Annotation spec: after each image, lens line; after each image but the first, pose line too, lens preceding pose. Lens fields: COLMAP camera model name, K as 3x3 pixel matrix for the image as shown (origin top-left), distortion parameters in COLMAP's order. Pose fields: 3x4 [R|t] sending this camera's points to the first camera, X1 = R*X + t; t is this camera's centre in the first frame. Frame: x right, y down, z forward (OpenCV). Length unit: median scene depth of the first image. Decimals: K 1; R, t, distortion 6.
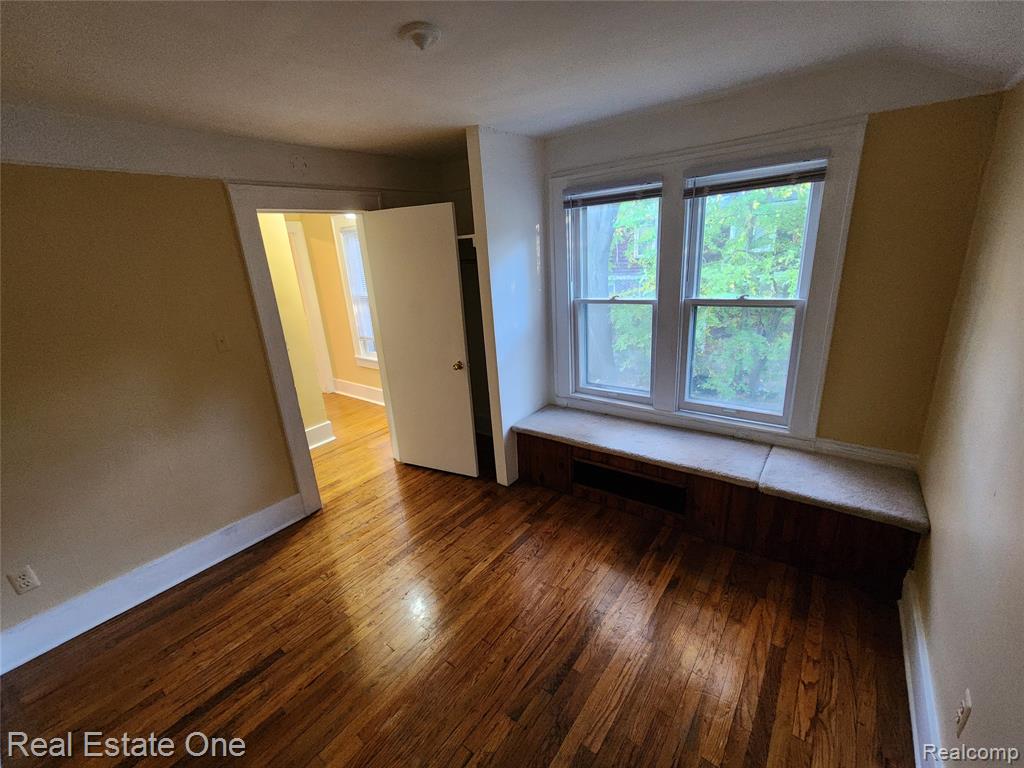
lens RADIAL K [[418.6, 0, 509.9], [0, 418.6, 386.3], [0, 0, 1]] dist [0.007220, -0.000312]
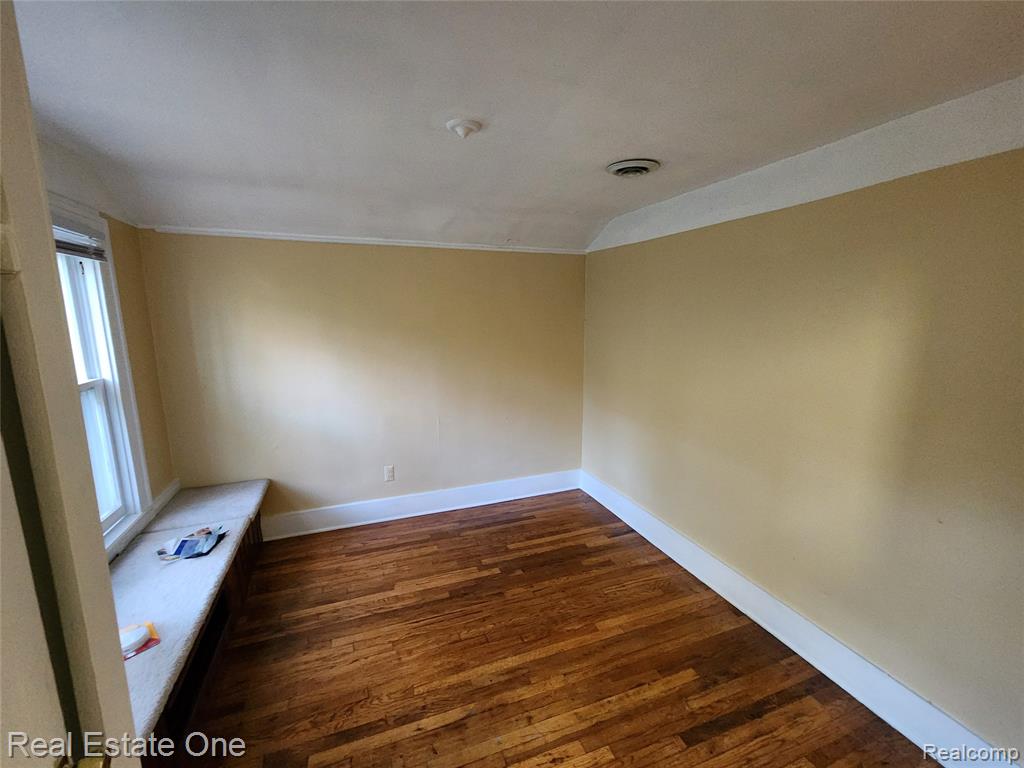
lens RADIAL K [[418.6, 0, 508.5], [0, 418.6, 382.6], [0, 0, 1]] dist [0.007220, -0.000312]
pose [[-0.847914, -0.018535, 0.529809, -0.620859], [0.217199, 0.899513, 0.379079, -0.385466], [-0.483596, 0.436501, -0.758684, 1.373104]]
